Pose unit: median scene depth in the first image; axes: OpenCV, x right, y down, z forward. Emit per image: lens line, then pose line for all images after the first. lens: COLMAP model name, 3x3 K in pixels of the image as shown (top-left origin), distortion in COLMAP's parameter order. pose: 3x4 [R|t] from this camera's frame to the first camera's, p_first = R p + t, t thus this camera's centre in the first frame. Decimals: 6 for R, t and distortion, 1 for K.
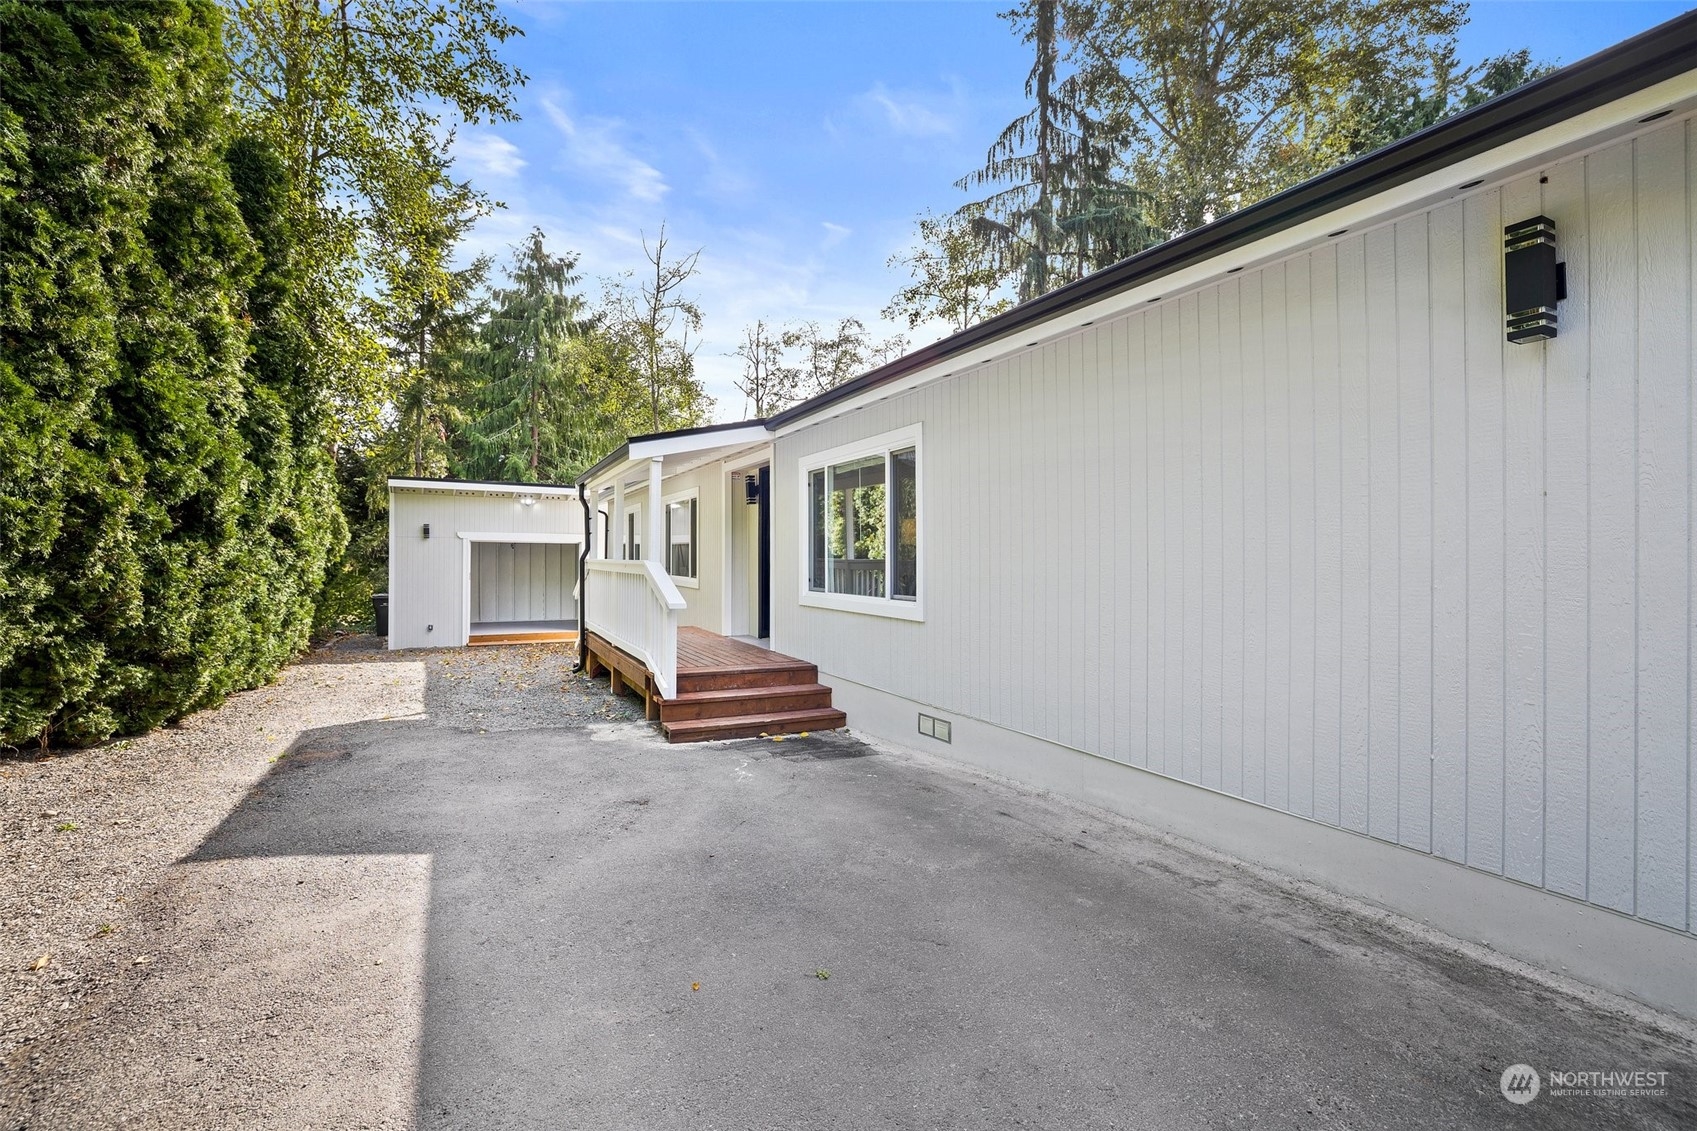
lens RADIAL K [[741.1, 0, 848.5], [0, 741.1, 565.5], [0, 0, 1]] dist [-0.046157, 0.014809]
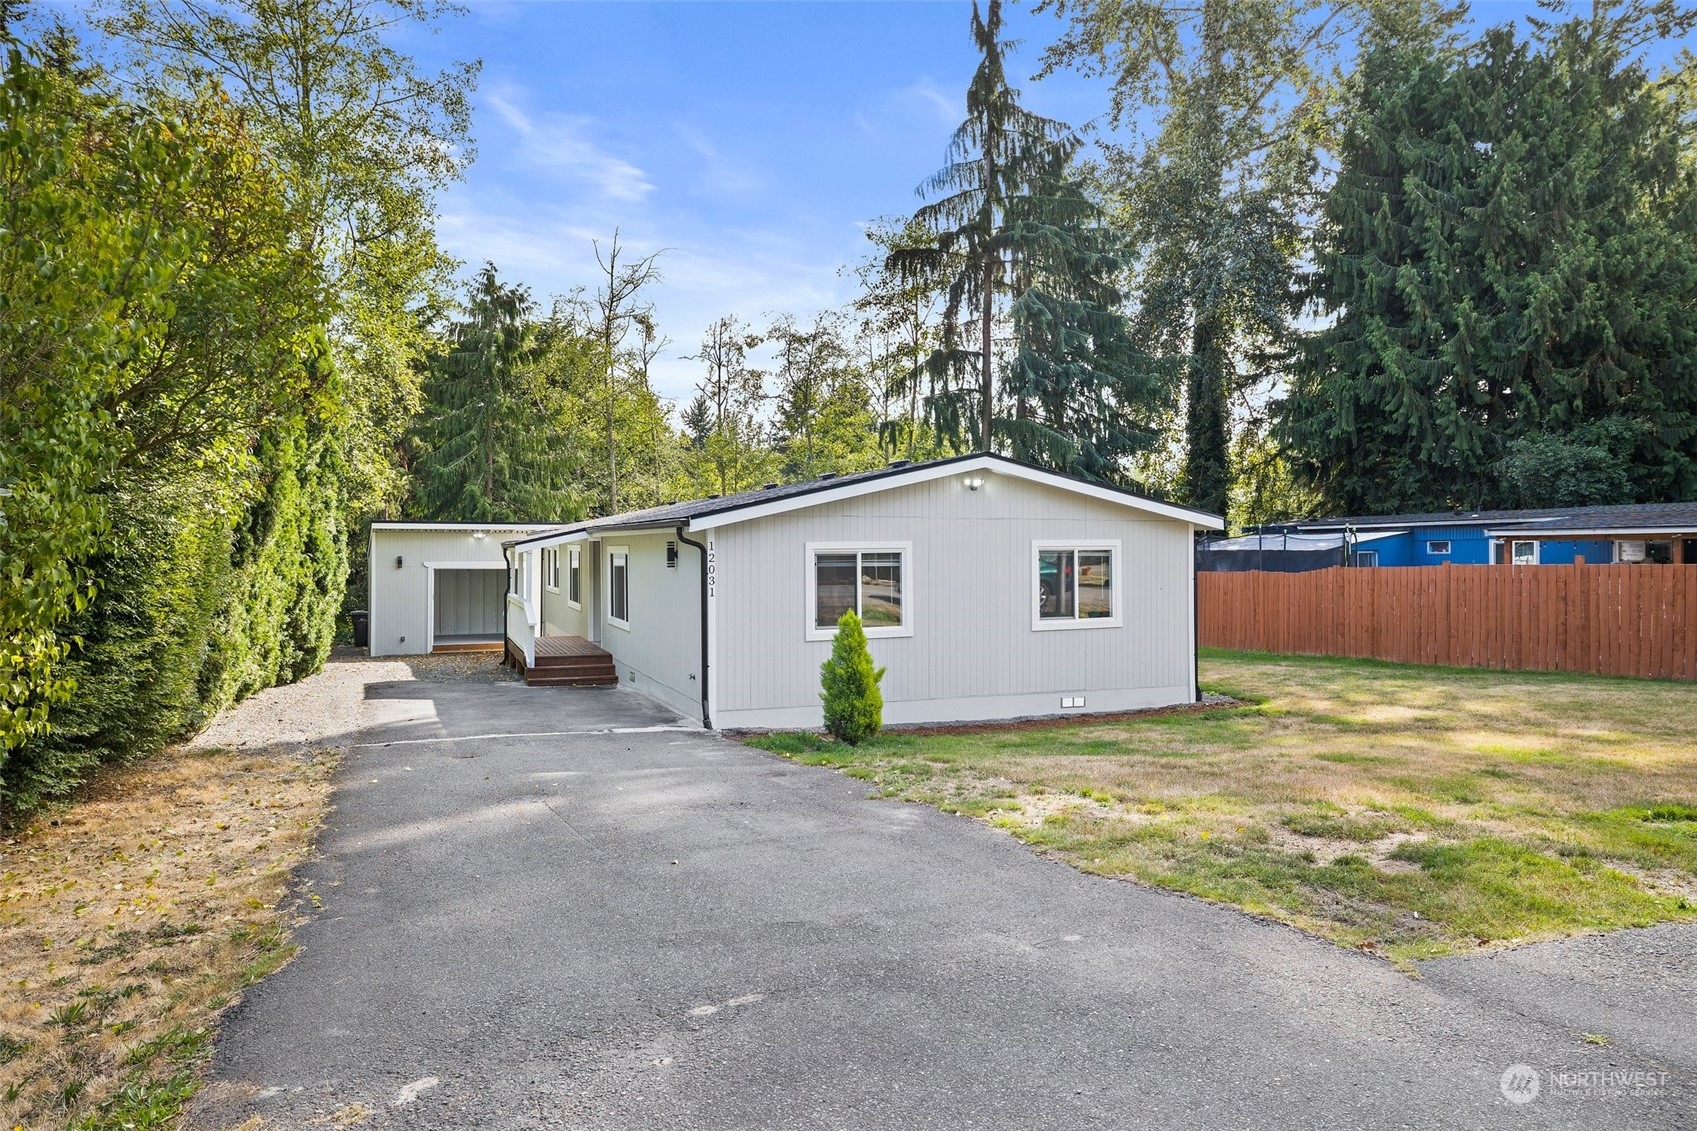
lens RADIAL K [[1092.5, 0, 849.1], [0, 1092.5, 545.6], [0, 0, 1]] dist [-0.004213, -0.000371]
pose [[0.994796, -0.004883, -0.101769, 0.361095], [0.003833, 0.999937, -0.010512, -0.049754], [0.101814, 0.010067, 0.994753, -0.746010]]
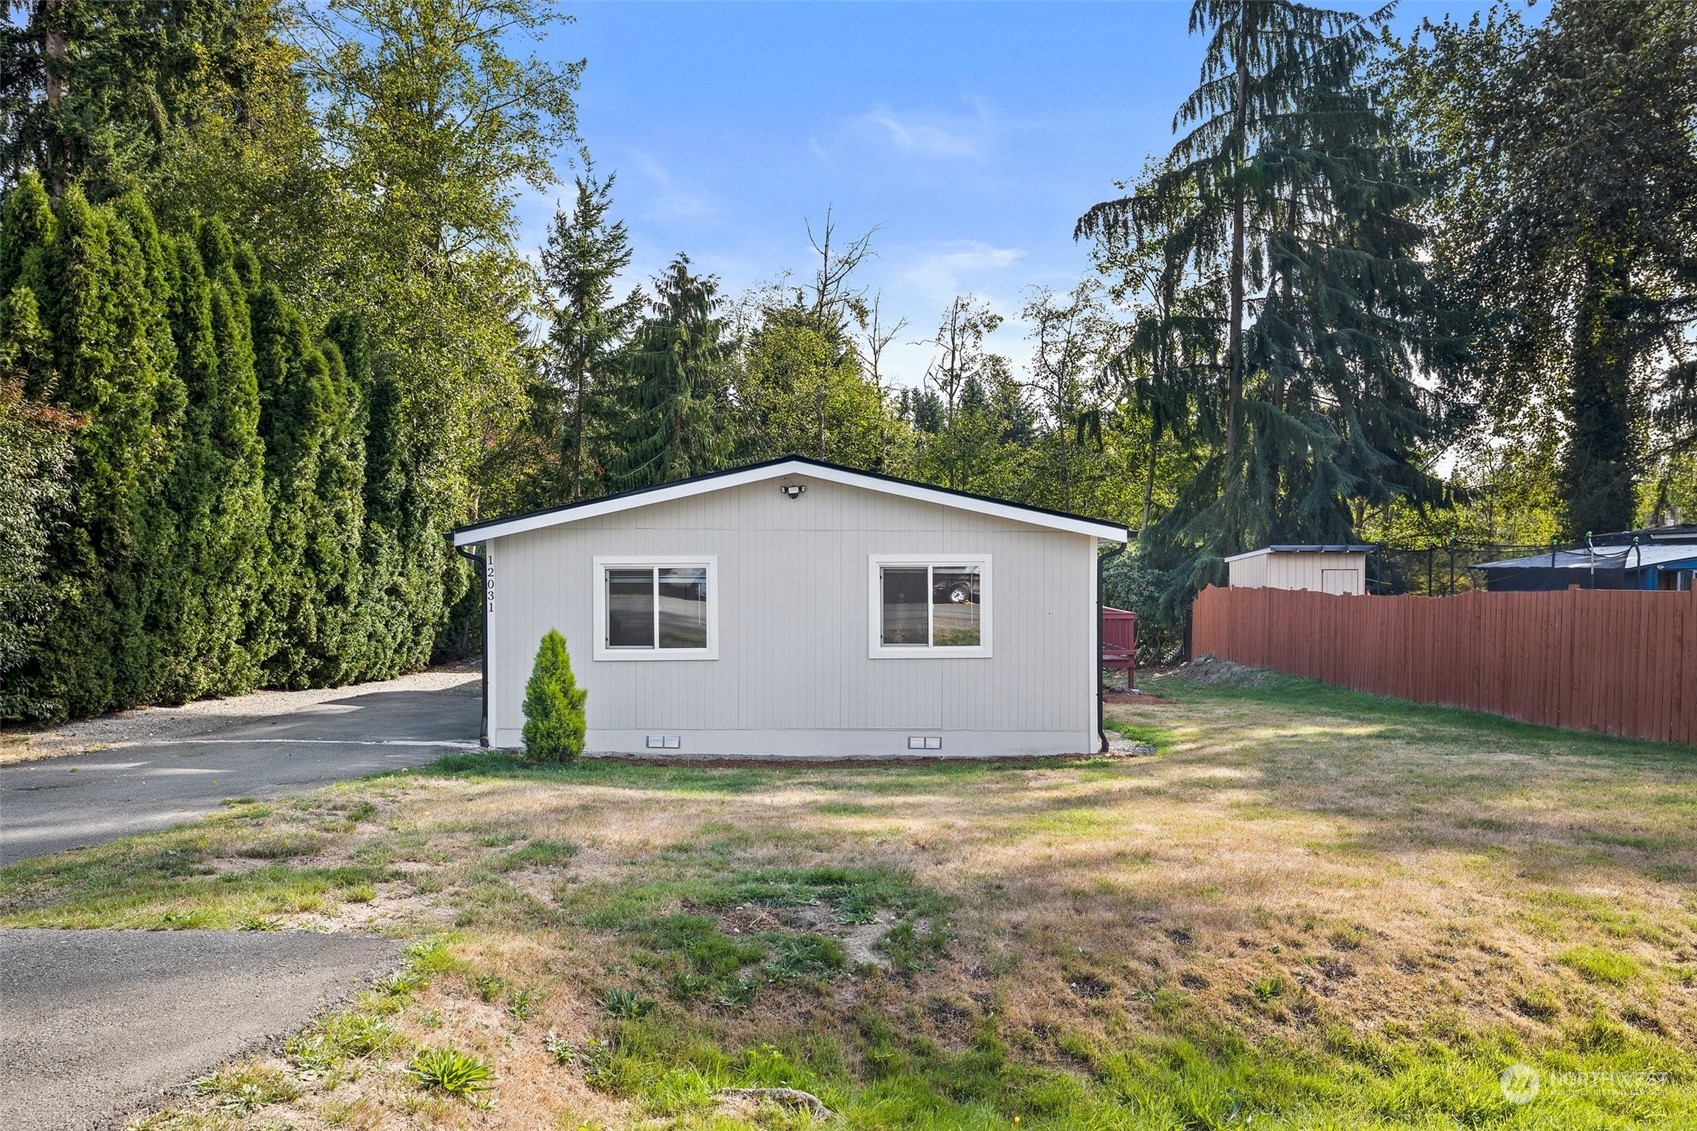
lens RADIAL K [[1303.9, 0, 859.9], [0, 1303.9, 581.3], [0, 0, 1]] dist [0.006350, -0.001304]
pose [[0.894698, 0.006880, -0.446619, 0.835650], [-0.003980, 0.999964, 0.007430, -0.051105], [0.446654, -0.004870, 0.894694, -0.676668]]
